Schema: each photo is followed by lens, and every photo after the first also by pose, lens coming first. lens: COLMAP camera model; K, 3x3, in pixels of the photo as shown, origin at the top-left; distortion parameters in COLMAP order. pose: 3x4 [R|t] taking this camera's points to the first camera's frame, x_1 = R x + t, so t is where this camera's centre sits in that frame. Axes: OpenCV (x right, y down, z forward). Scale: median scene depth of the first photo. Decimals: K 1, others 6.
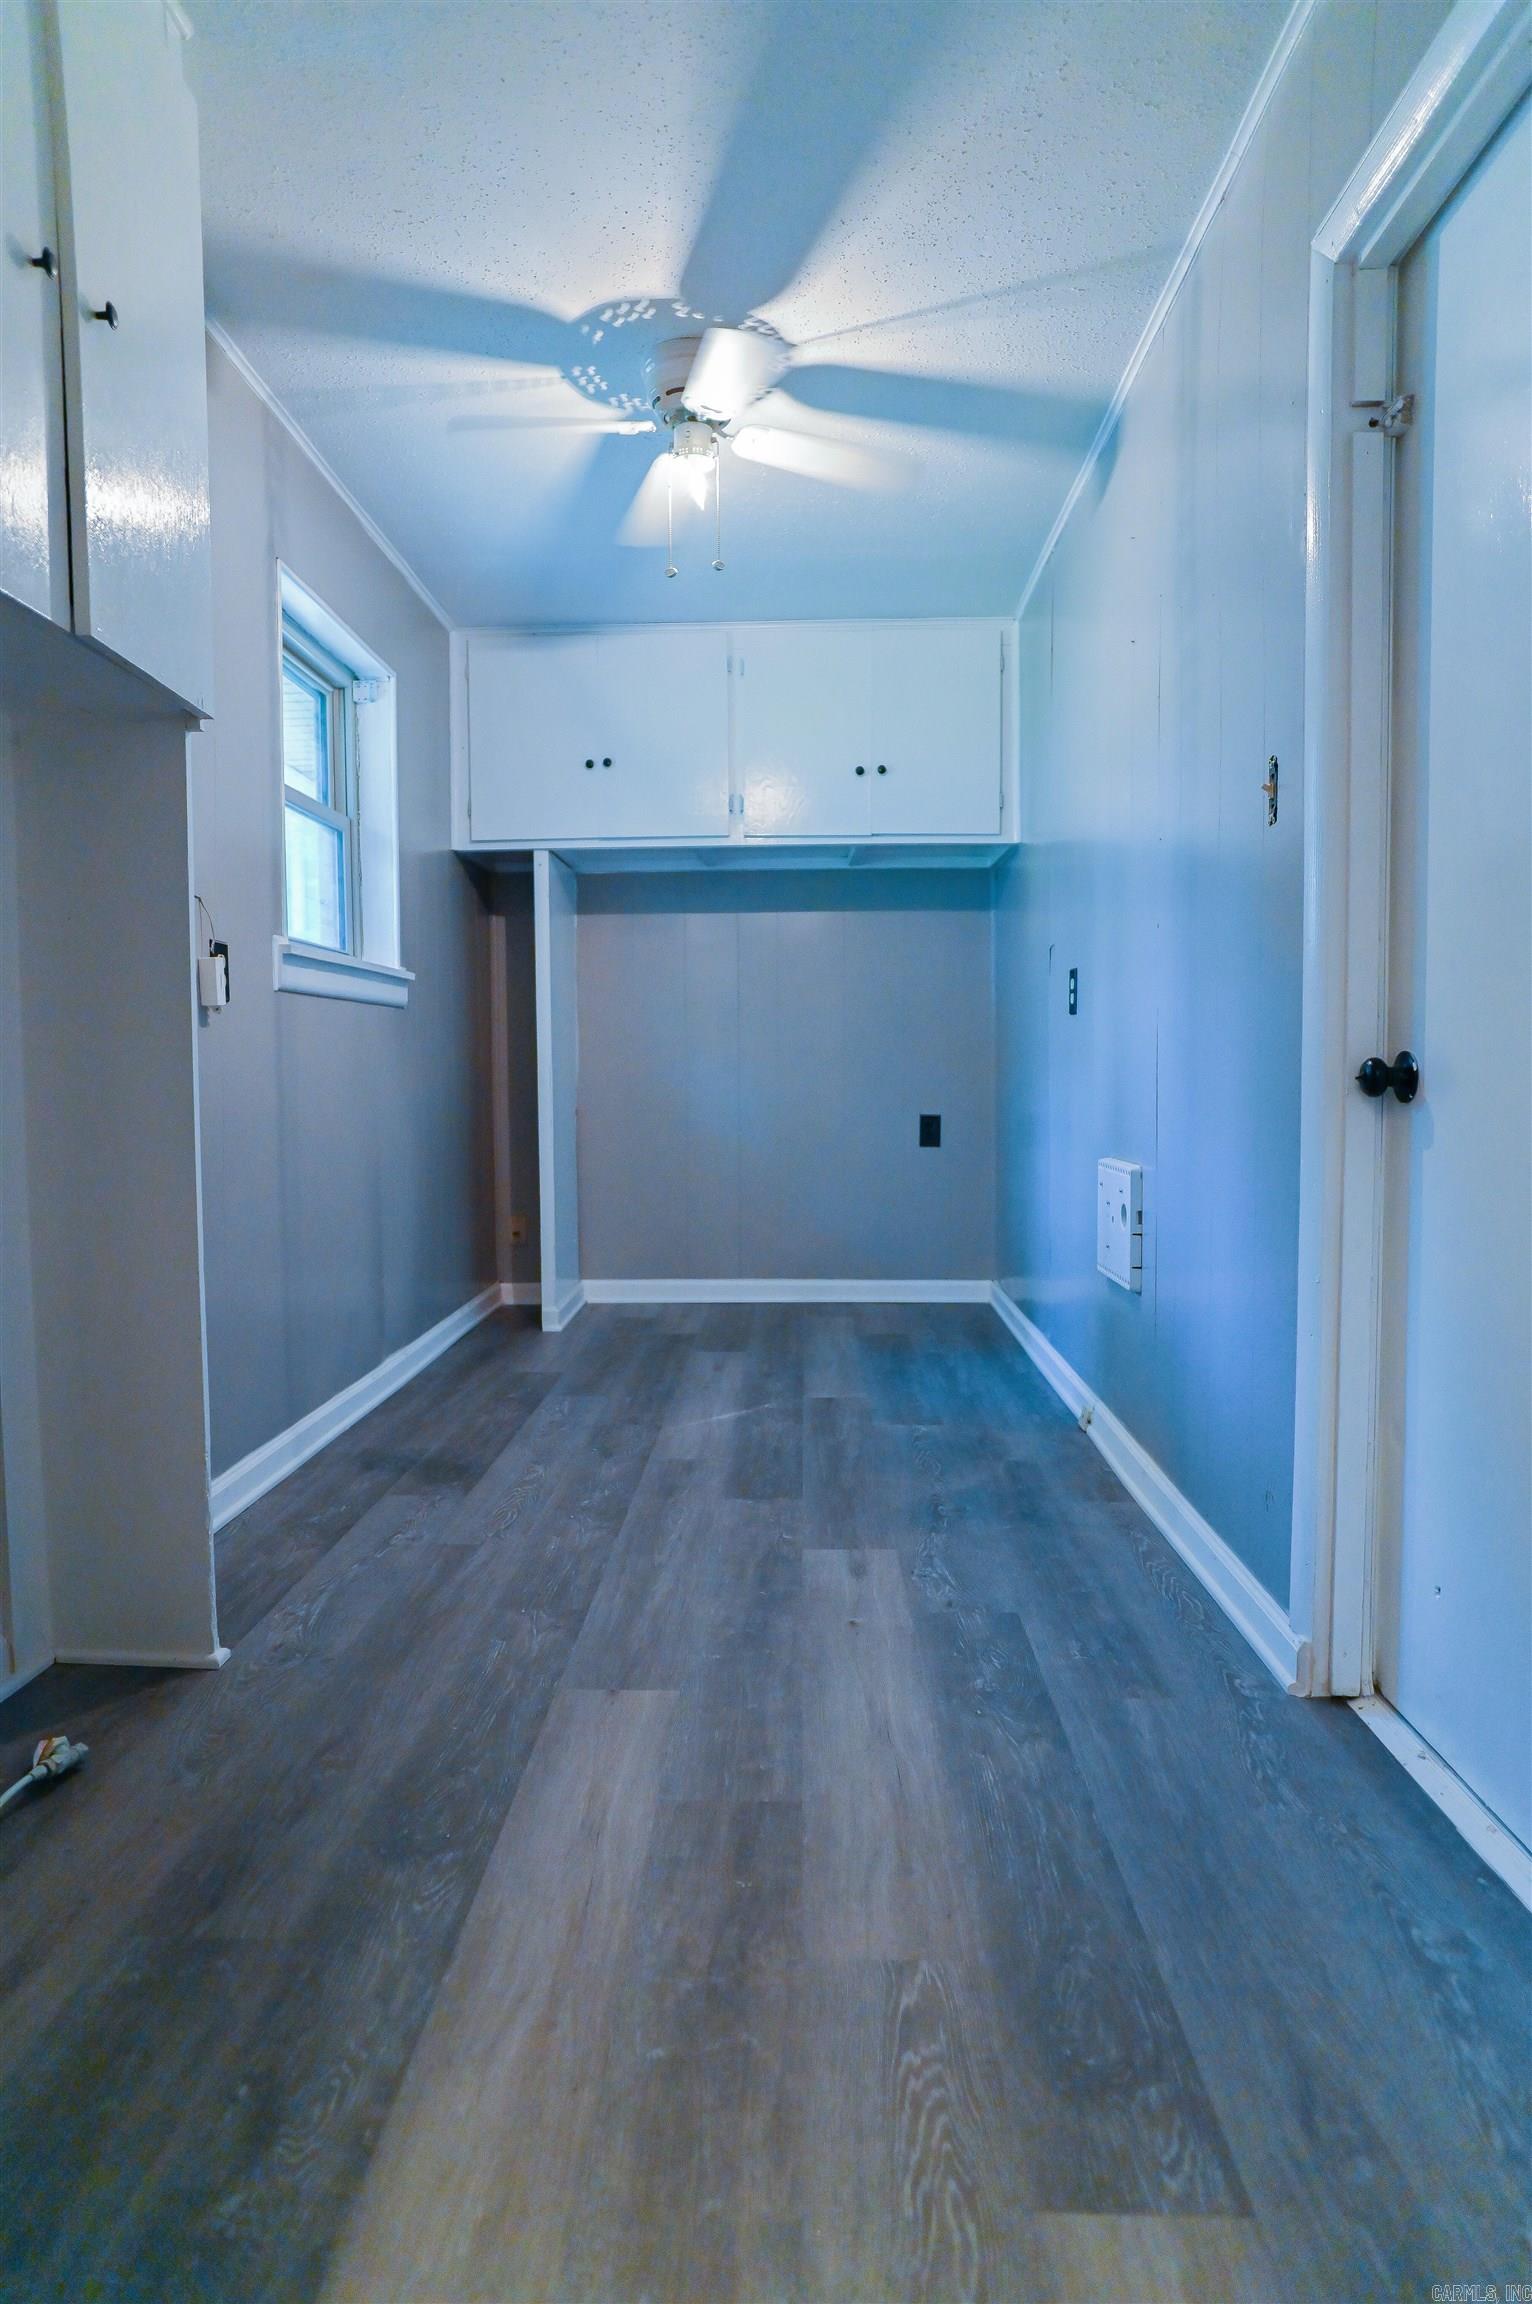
lens RADIAL K [[1378.7, 0, 766.0], [0, 1378.7, 1152.0], [0, 0, 1]] dist [-0.065685, 0.054177]
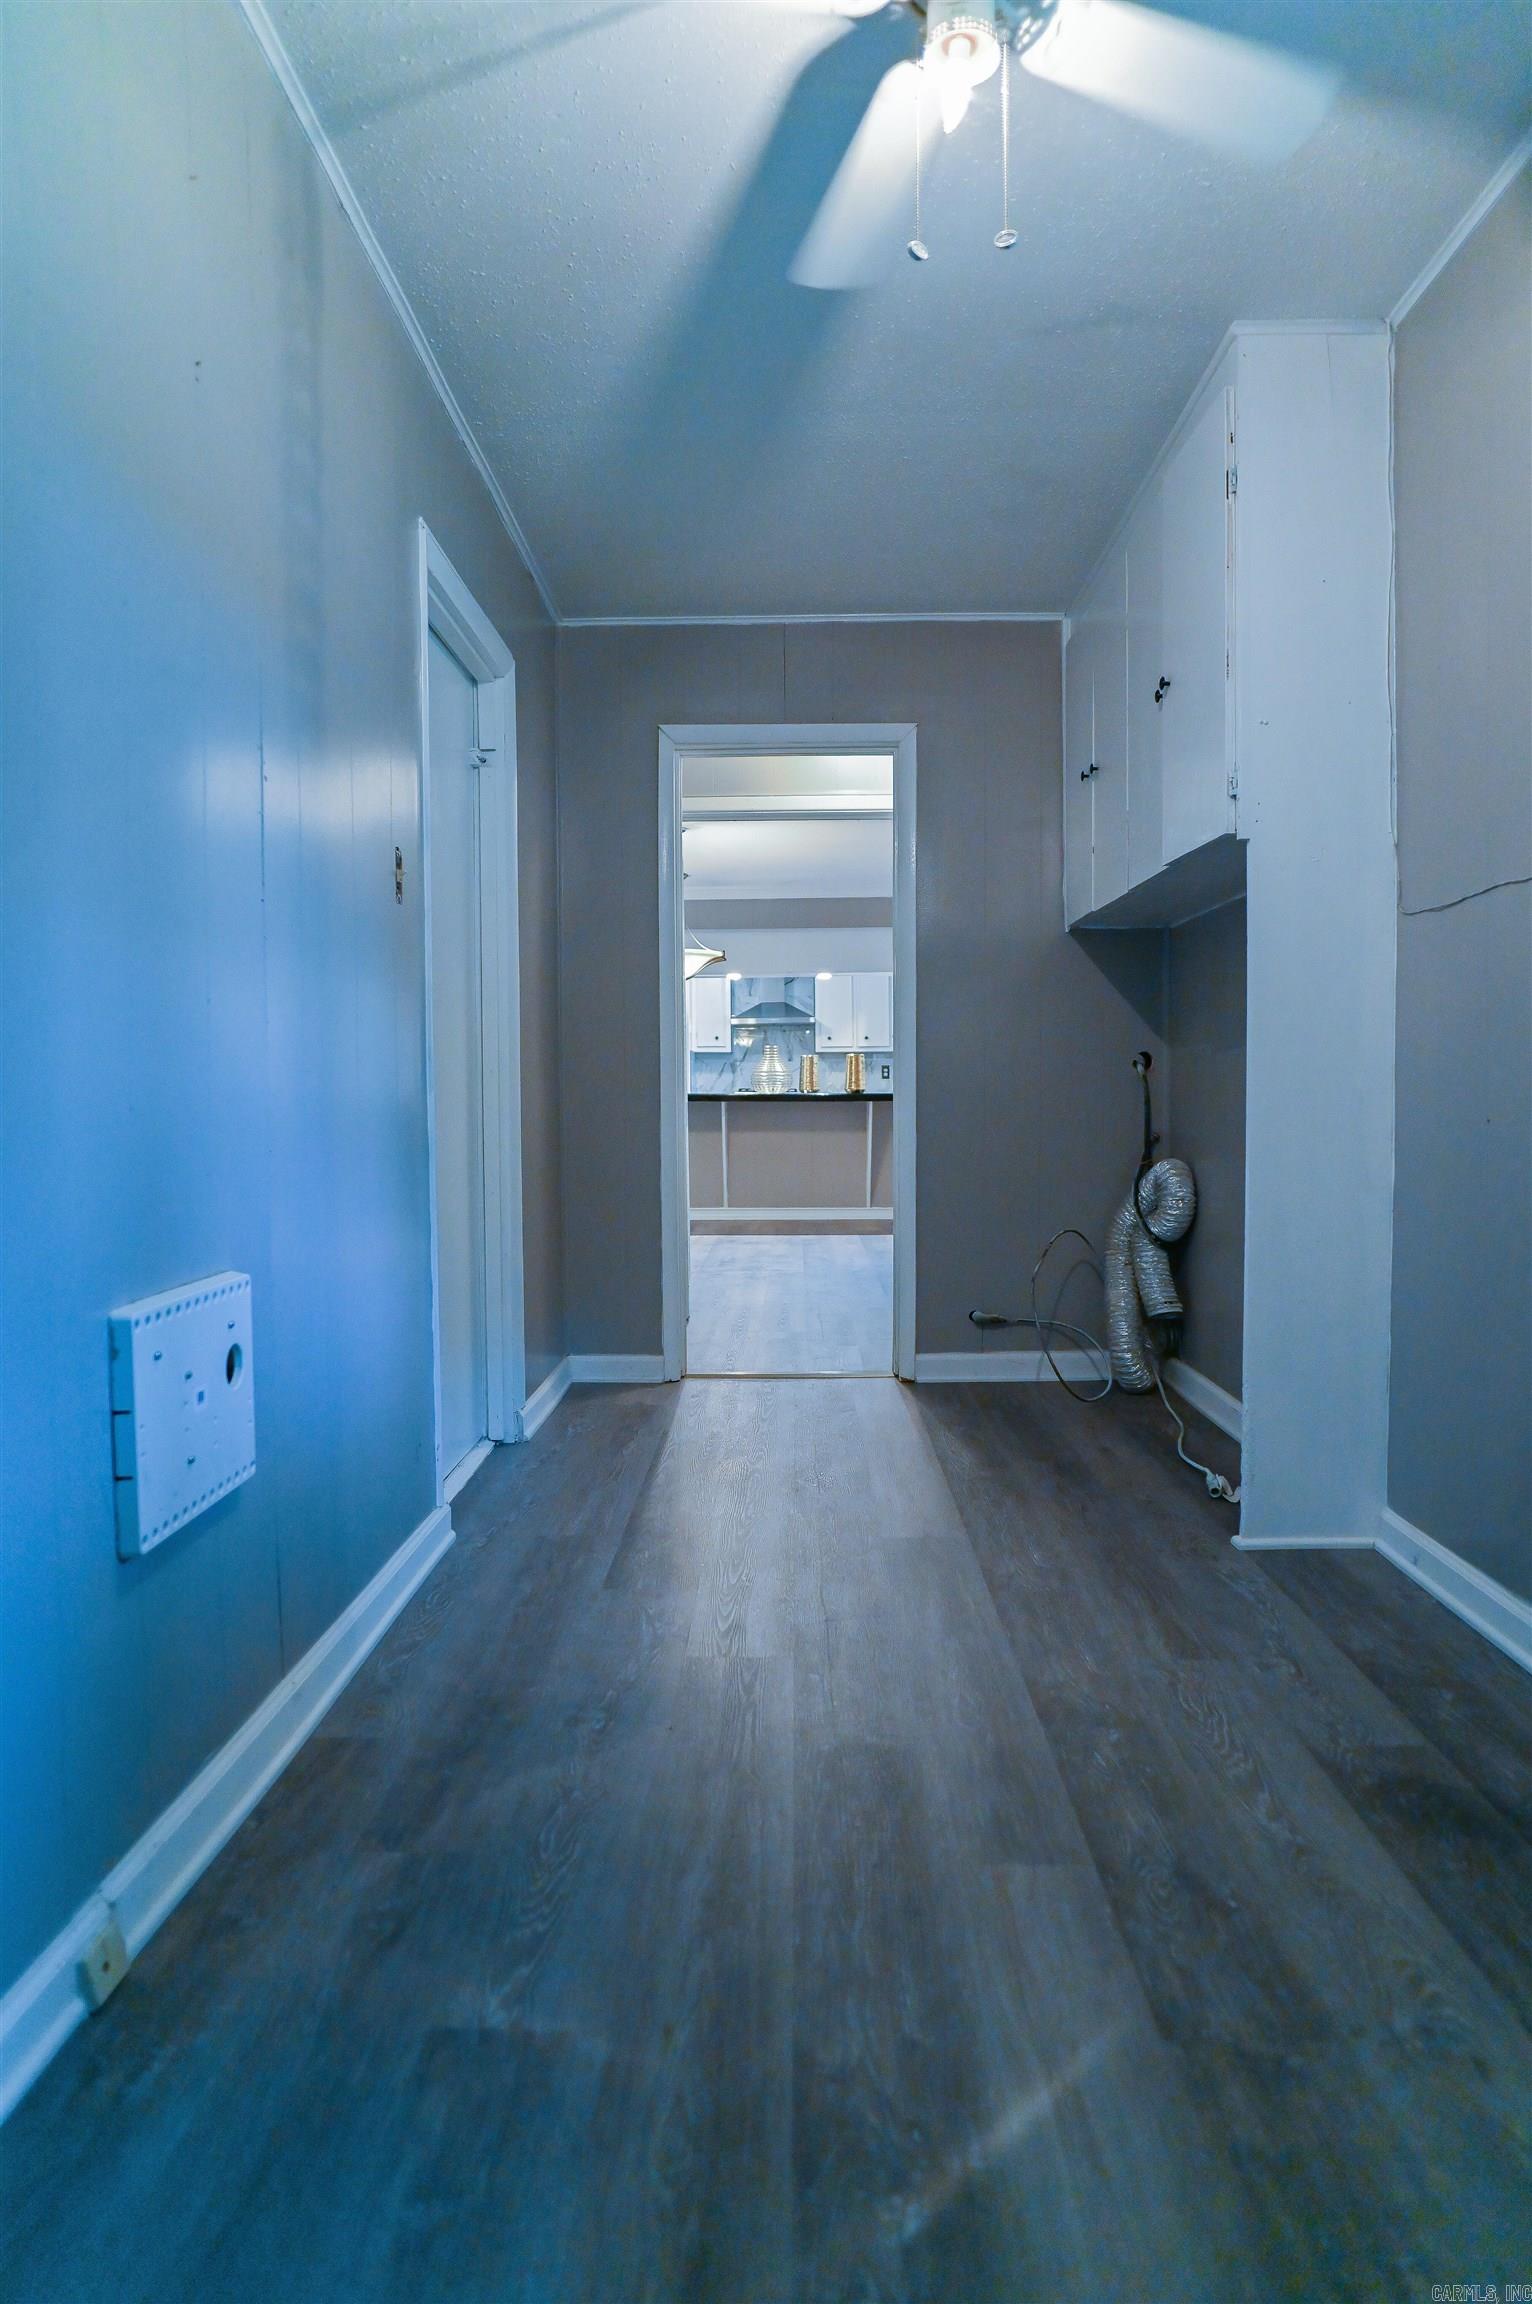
lens RADIAL K [[1378.7, 0, 766.0], [0, 1378.7, 1152.0], [0, 0, 1]] dist [-0.065685, 0.054177]
pose [[-0.999890, 0.014097, -0.004596, 0.043680], [0.013565, 0.994860, 0.100343, -0.113129], [0.005987, 0.100270, -0.994942, 1.819258]]
